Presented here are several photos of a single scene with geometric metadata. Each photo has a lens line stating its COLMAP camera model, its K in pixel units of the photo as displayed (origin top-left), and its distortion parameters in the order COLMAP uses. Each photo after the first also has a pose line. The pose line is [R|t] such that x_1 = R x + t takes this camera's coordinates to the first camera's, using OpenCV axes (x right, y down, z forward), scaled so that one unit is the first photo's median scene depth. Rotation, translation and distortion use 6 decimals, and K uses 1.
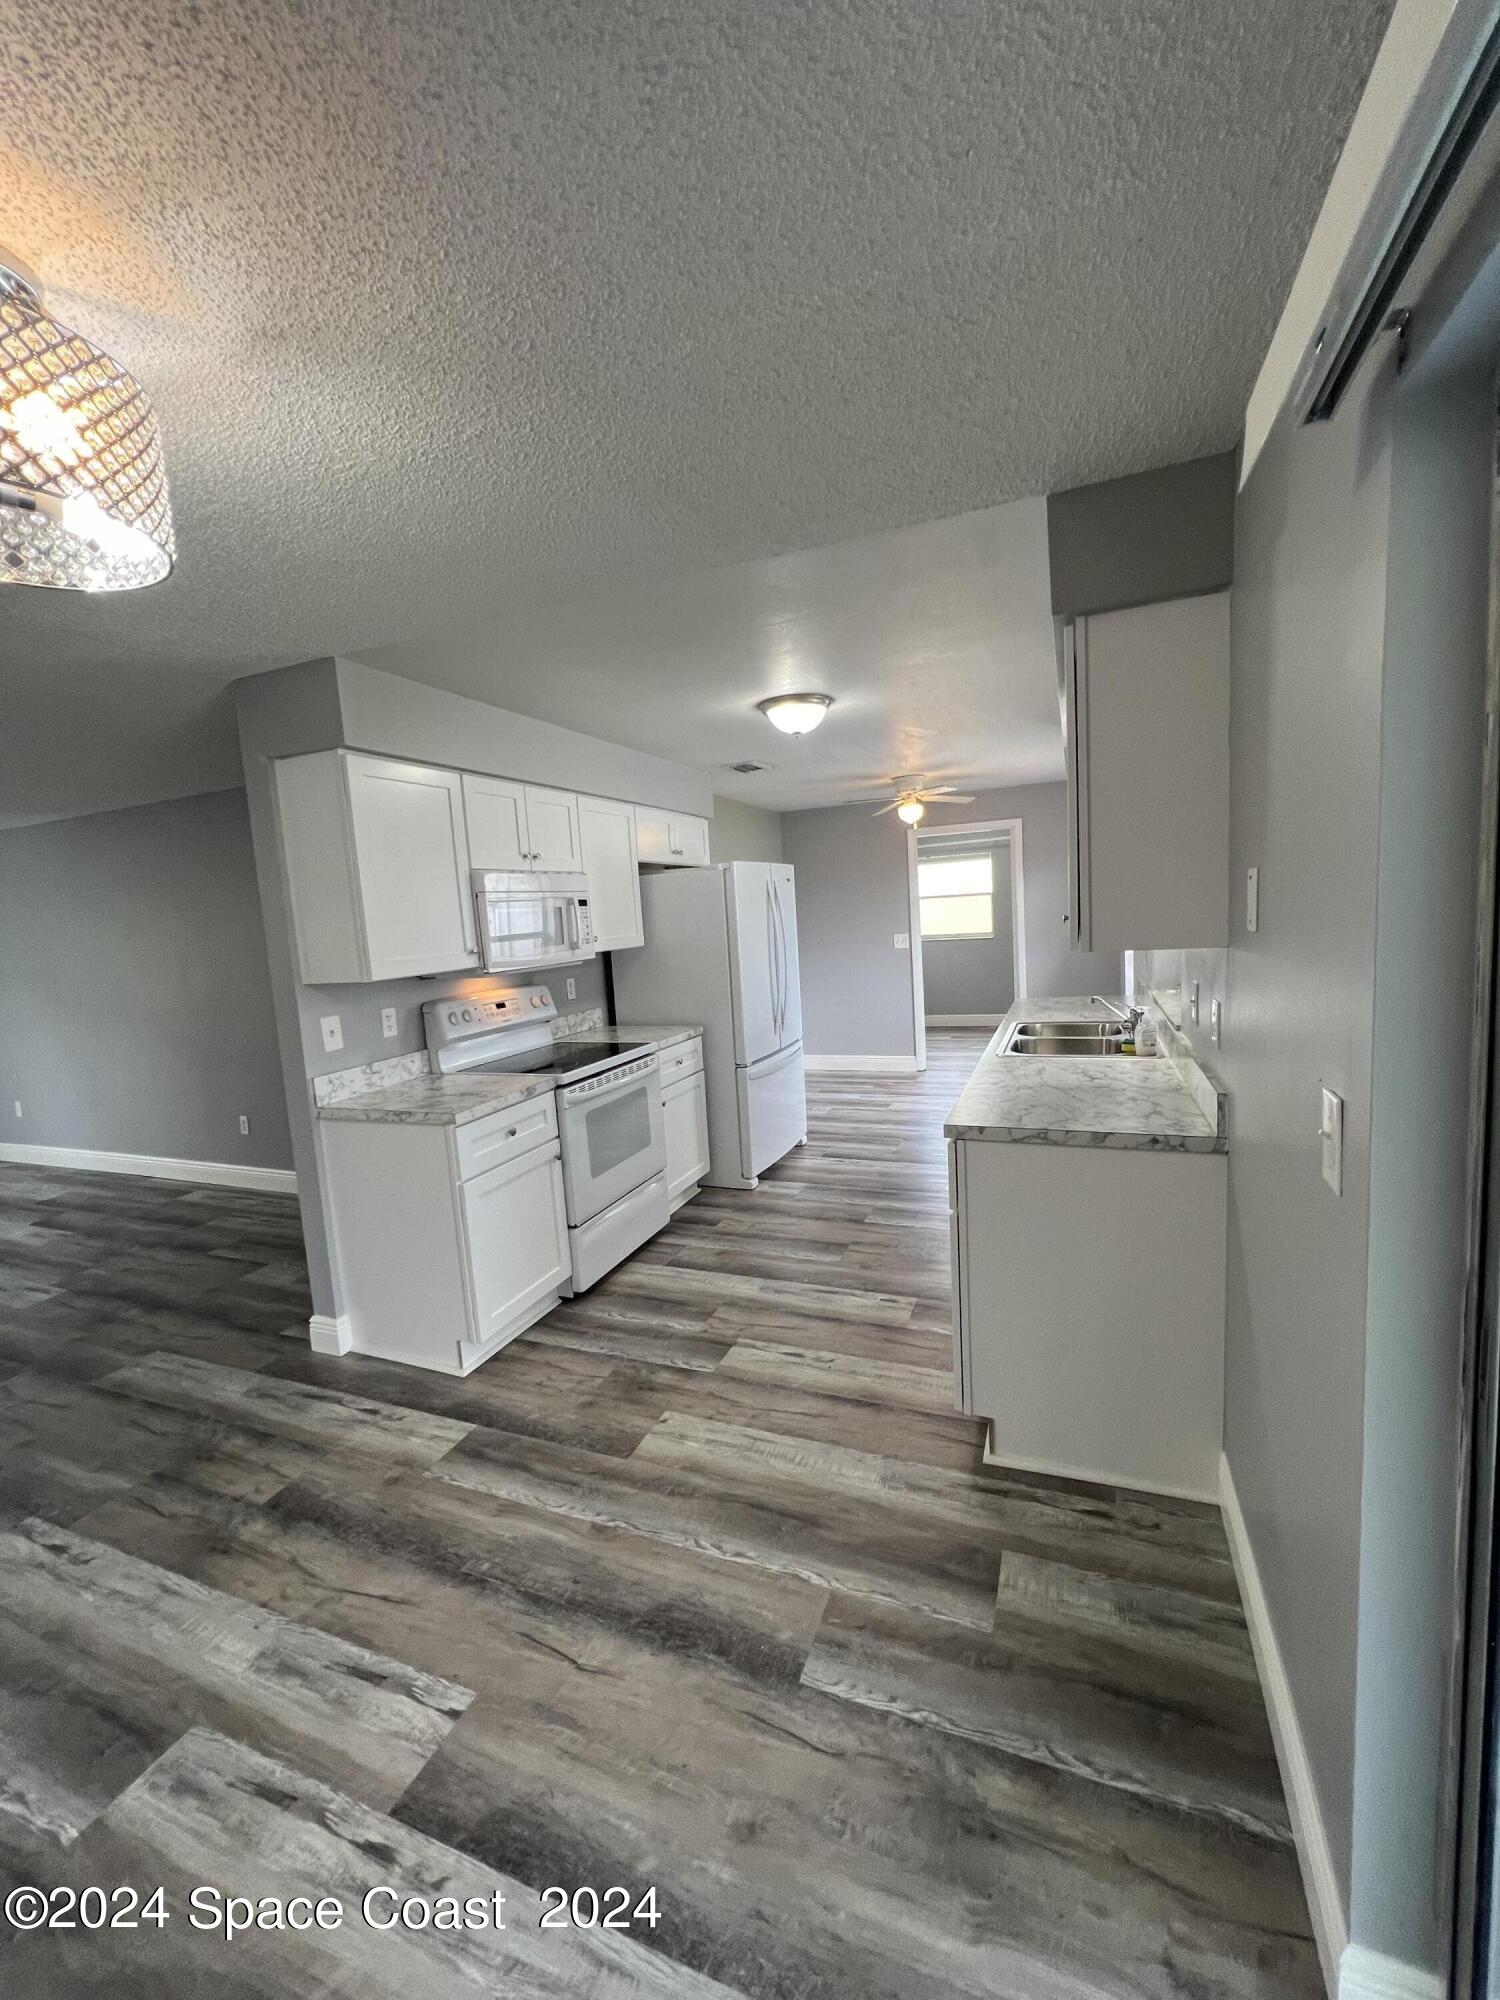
lens RADIAL K [[805.3, 0, 760.3], [0, 805.3, 1003.9], [0, 0, 1]] dist [-0.000465, 0.000086]
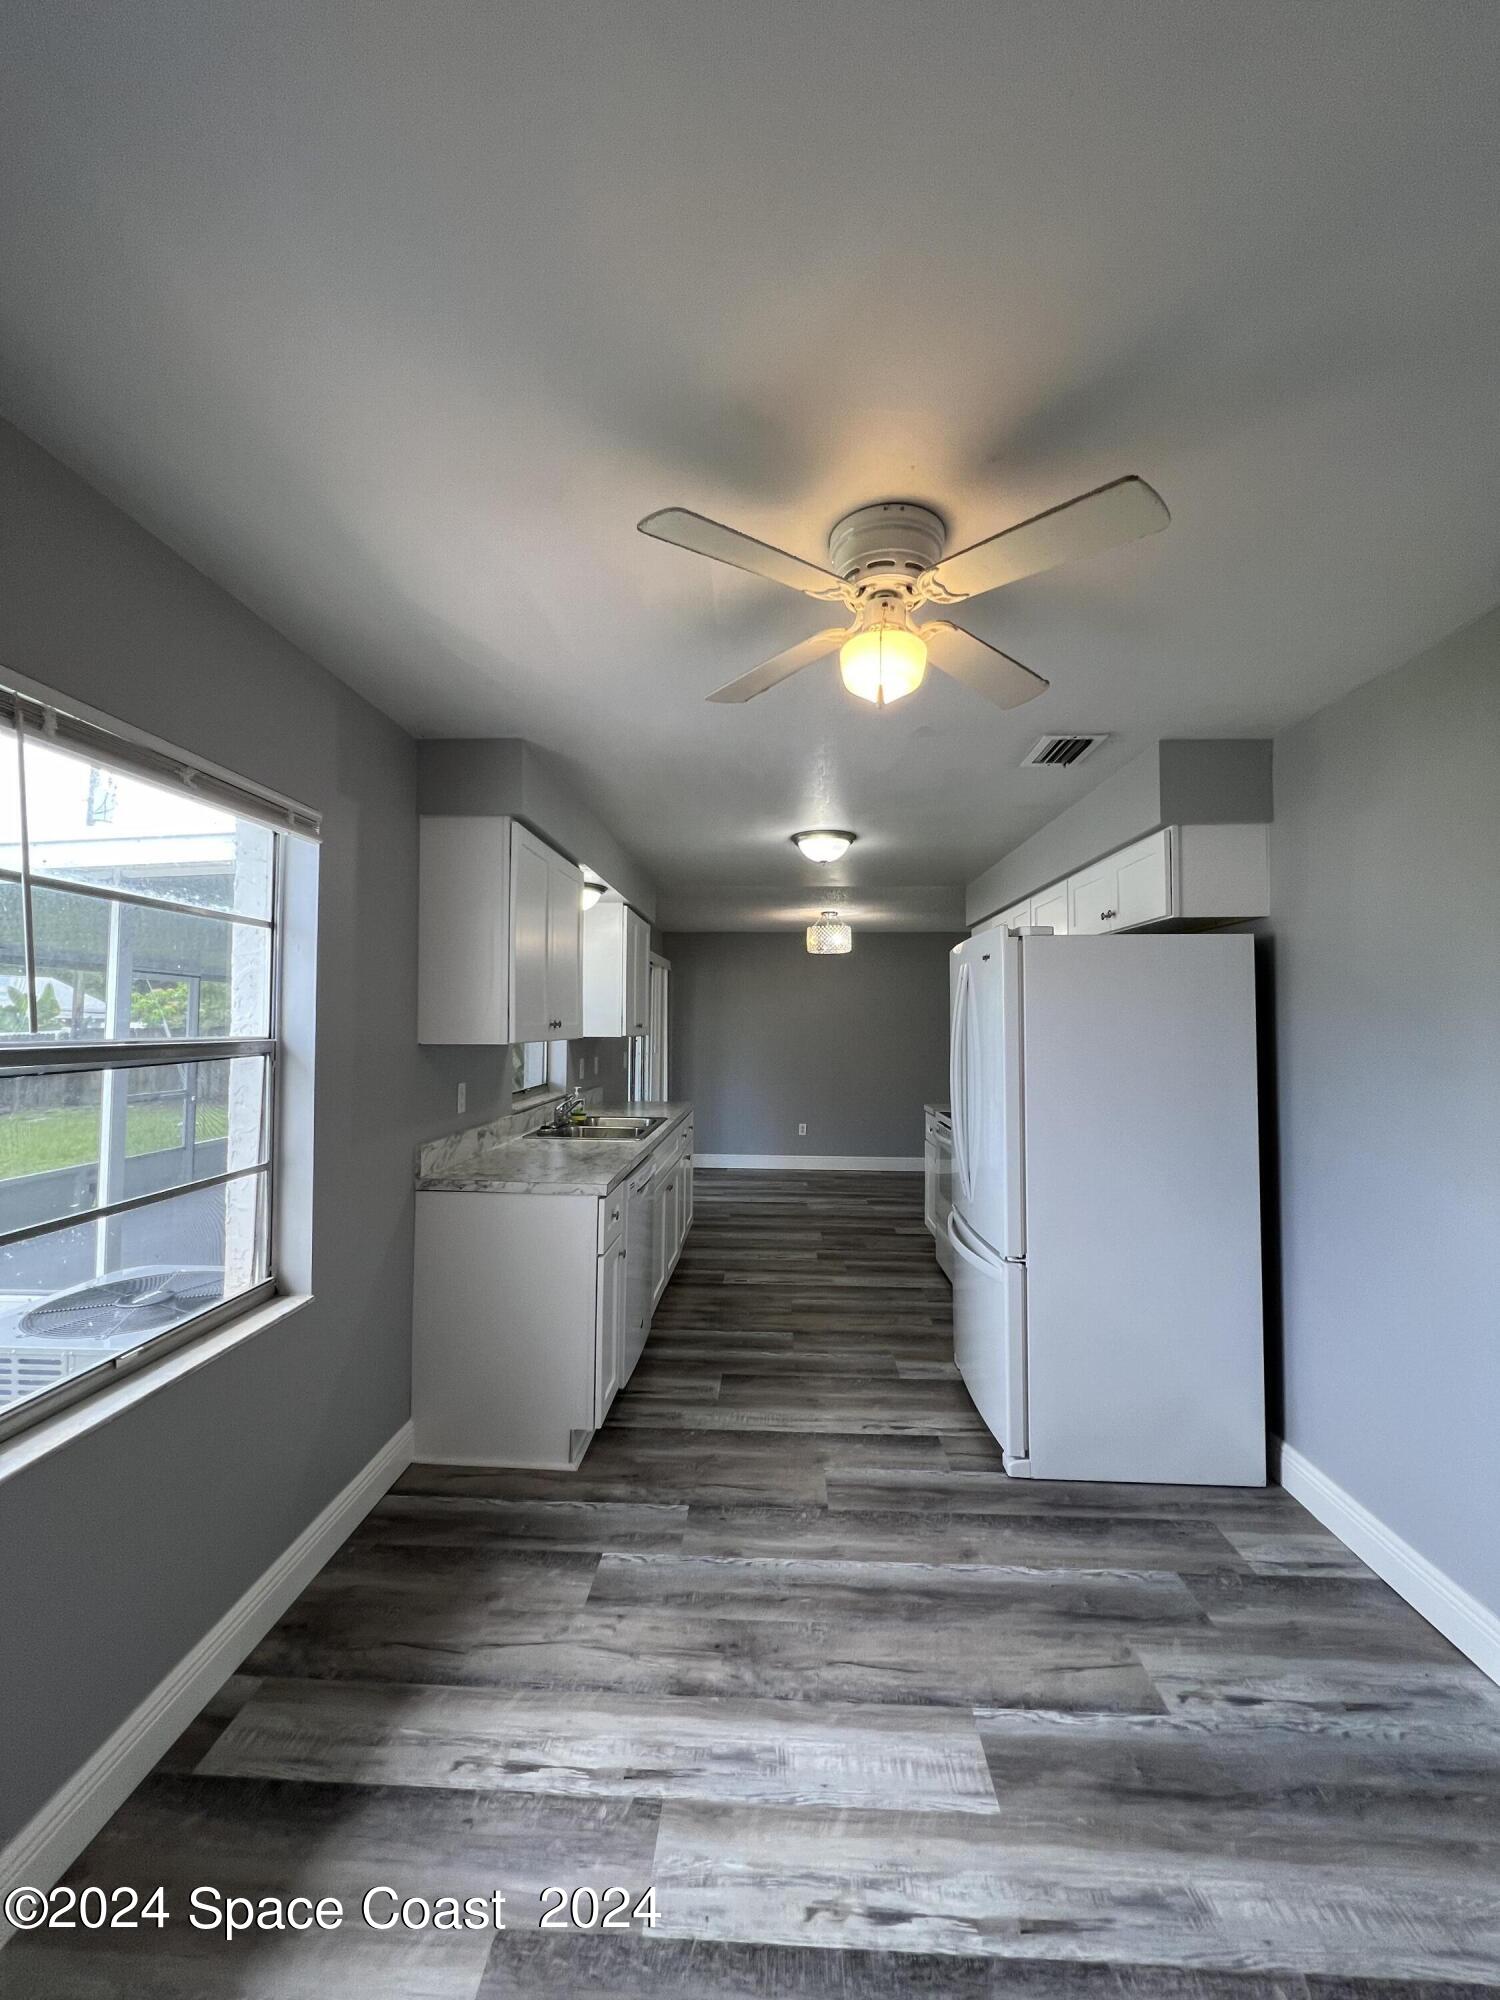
lens RADIAL K [[805.3, 0, 749.7], [0, 805.3, 1000.1], [0, 0, 1]] dist [-0.000465, 0.000086]
pose [[-0.942277, 0.044805, -0.331823, 0.482972], [0.009346, 0.994140, 0.107697, -0.235808], [0.334704, 0.098380, -0.937174, 1.855042]]
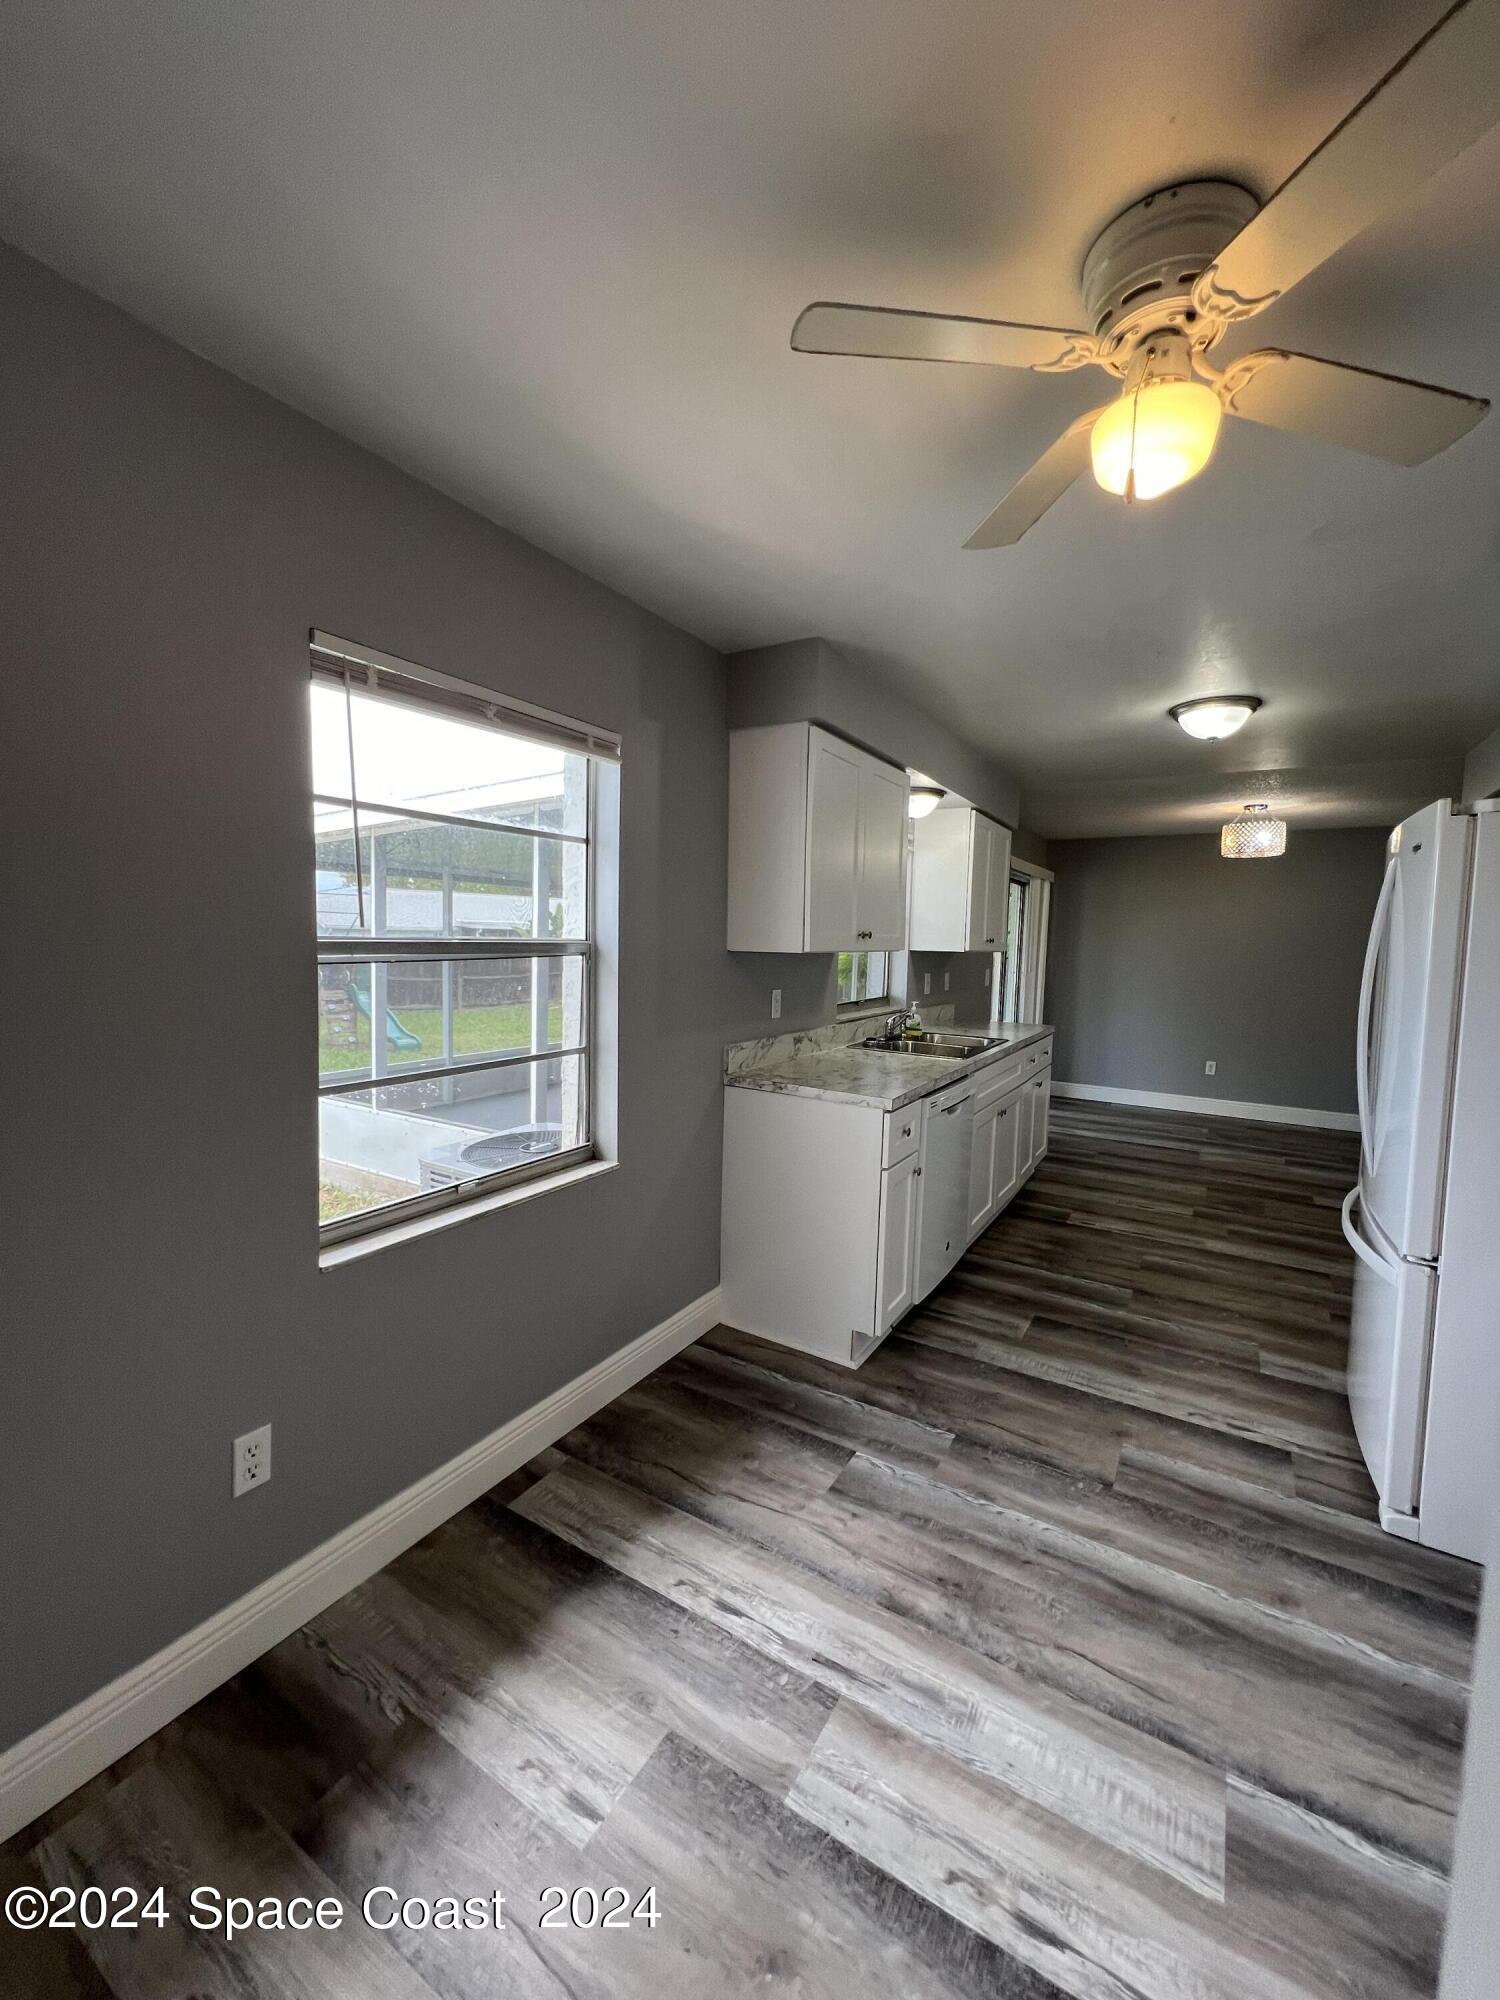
lens RADIAL K [[805.3, 0, 746.2], [0, 805.3, 1000.5], [0, 0, 1]] dist [-0.000465, 0.000086]
pose [[-0.984907, 0.025046, 0.171265, 0.380303], [0.058052, 0.979962, 0.190536, -0.221332], [-0.163061, 0.197603, -0.966625, 1.835678]]
